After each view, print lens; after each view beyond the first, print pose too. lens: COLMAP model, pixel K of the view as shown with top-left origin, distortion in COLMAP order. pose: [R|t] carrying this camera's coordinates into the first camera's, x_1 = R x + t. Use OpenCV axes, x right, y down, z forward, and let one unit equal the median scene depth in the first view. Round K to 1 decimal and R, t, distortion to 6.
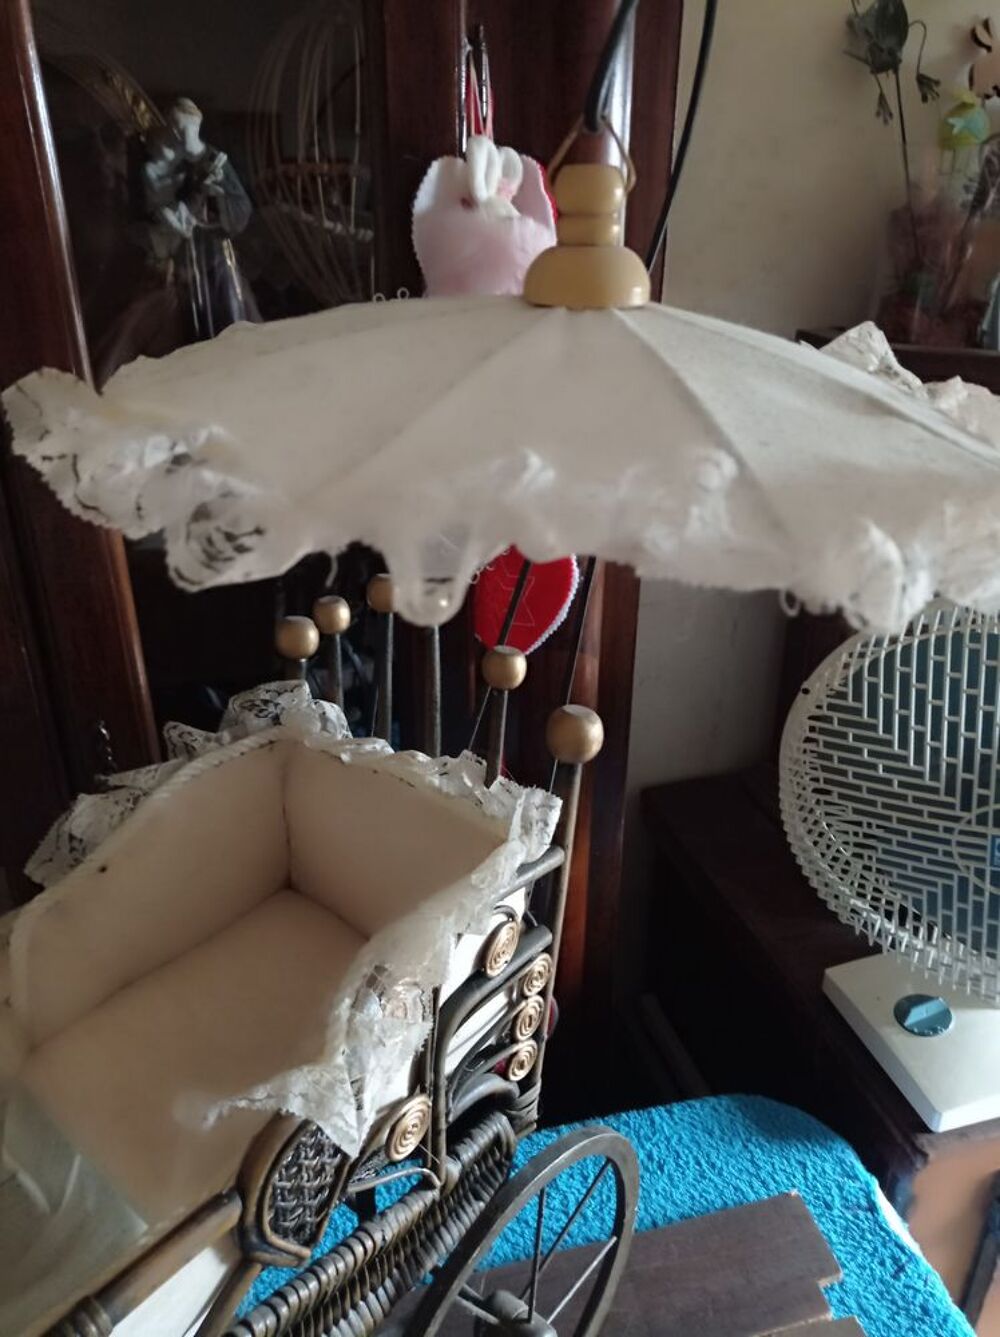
lens RADIAL K [[997.6, 0, 512.4], [0, 997.6, 679.2], [0, 0, 1]] dist [0.048067, -0.073193]
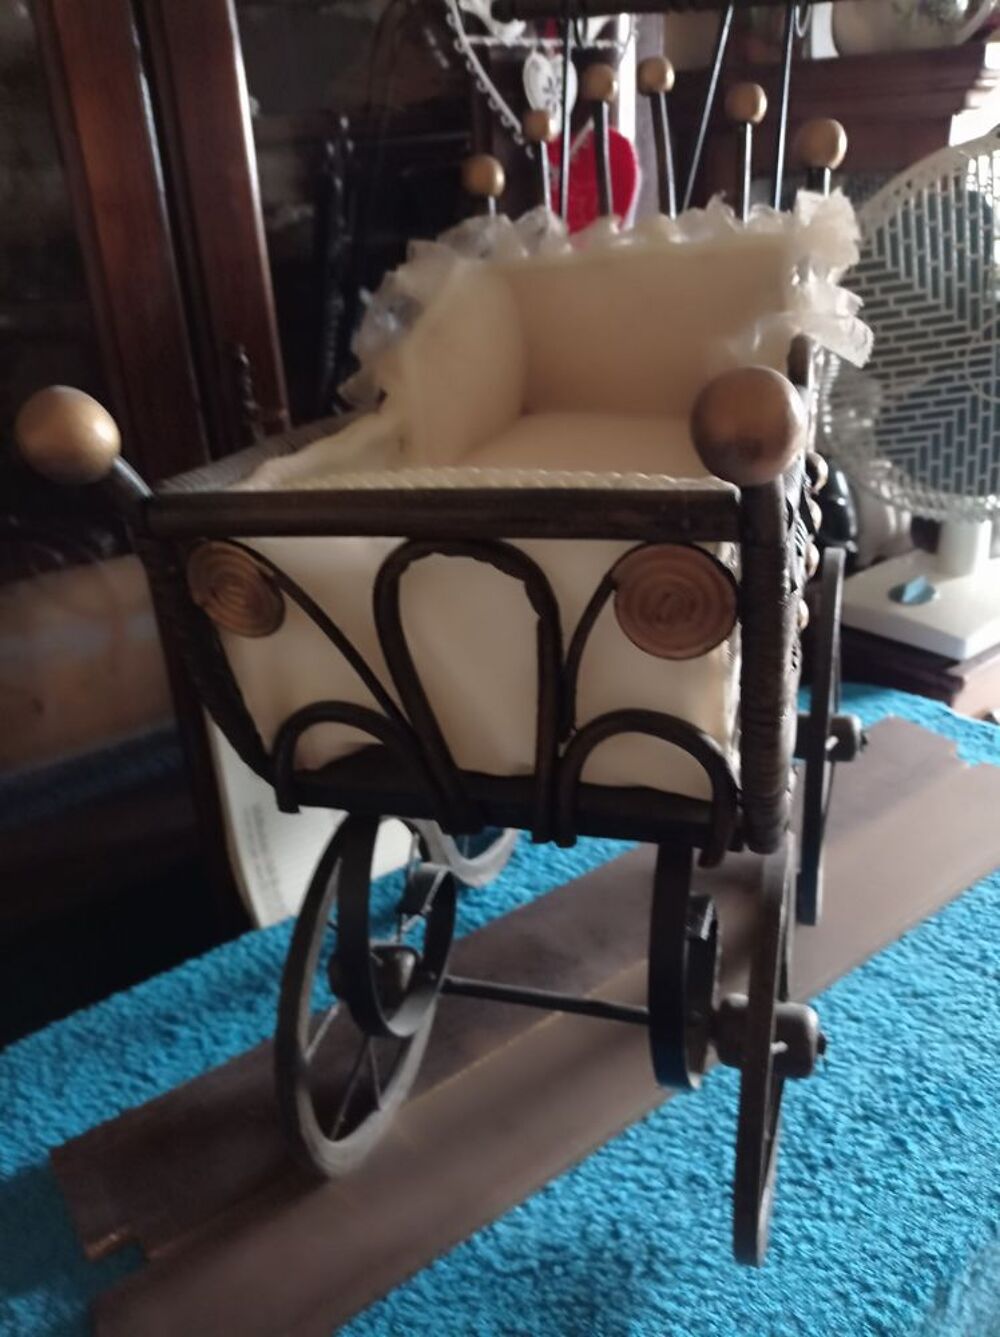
lens RADIAL K [[997.6, 0, 519.2], [0, 997.6, 687.9], [0, 0, 1]] dist [0.048067, -0.073193]
pose [[0.928026, -0.216258, 0.303316, -0.548664], [0.221208, 0.975053, 0.018387, 0.417197], [-0.299726, 0.050032, 0.952713, 0.003295]]
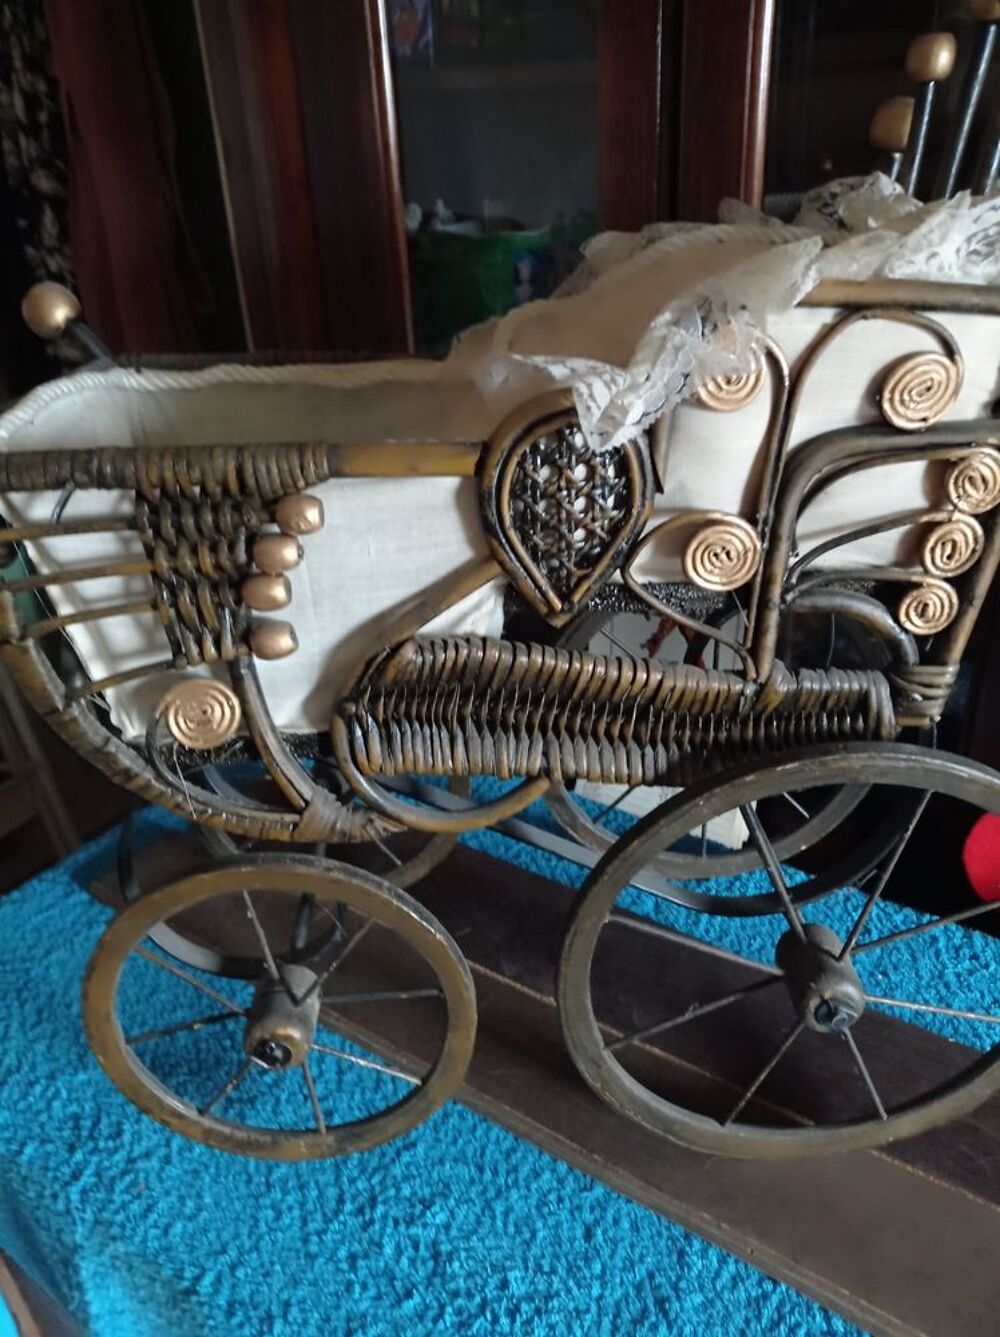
lens RADIAL K [[997.6, 0, 495.6], [0, 997.6, 665.9], [0, 0, 1]] dist [0.048067, -0.073193]
pose [[0.662694, 0.332094, -0.671230, 0.241439], [-0.285737, 0.940620, 0.183272, 0.288849], [0.692236, 0.070342, 0.718235, 0.184443]]
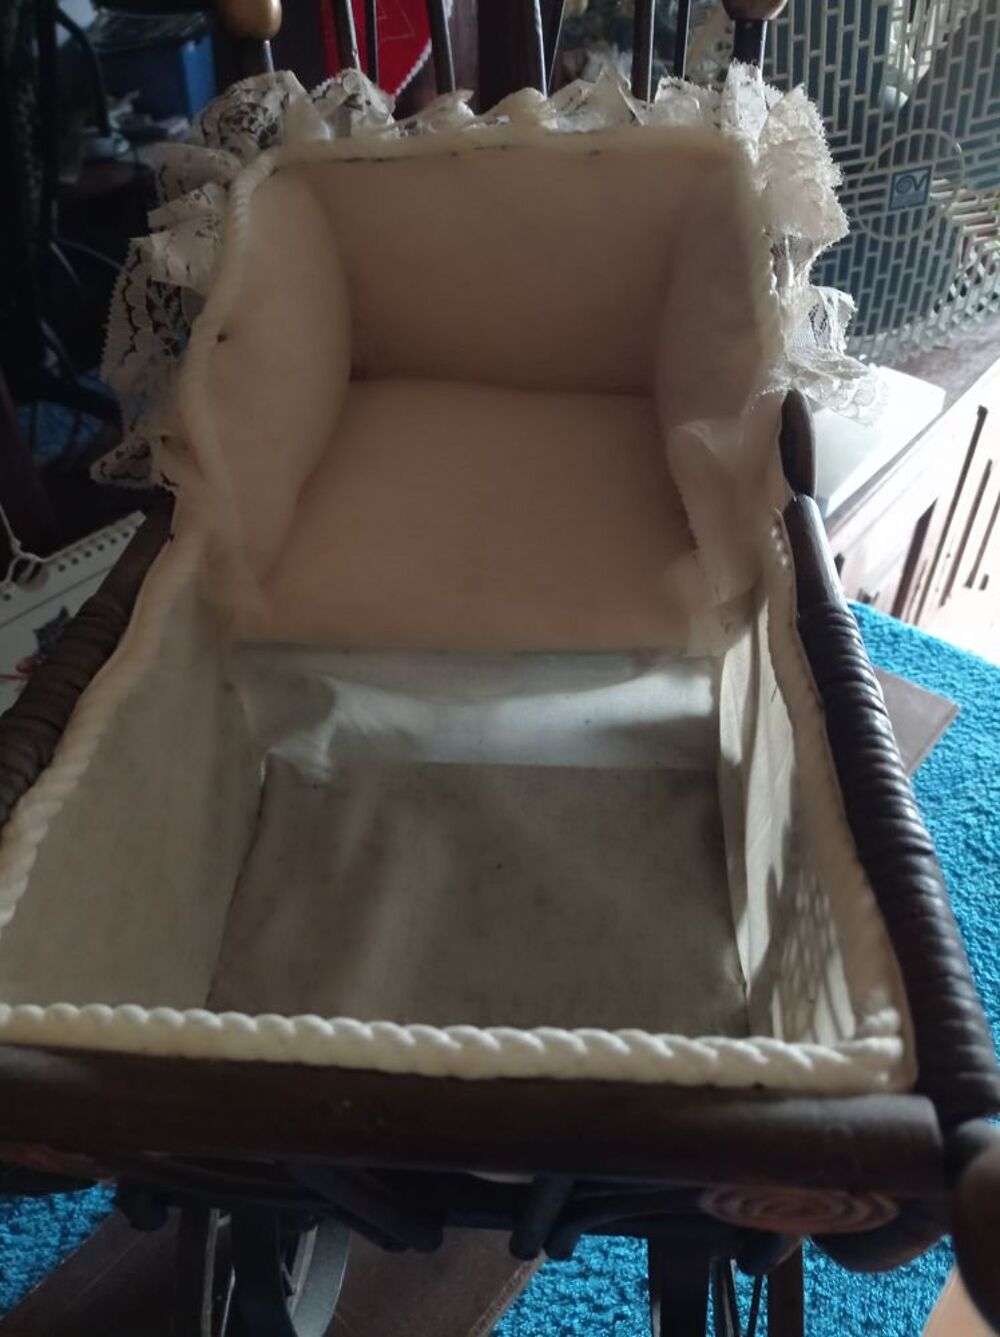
lens RADIAL K [[997.6, 0, 513.7], [0, 997.6, 681.1], [0, 0, 1]] dist [0.048067, -0.073193]
pose [[0.828134, -0.397607, 0.395098, -0.463903], [0.274896, 0.902368, 0.331910, 0.175652], [-0.488493, -0.166256, 0.856582, 0.214848]]
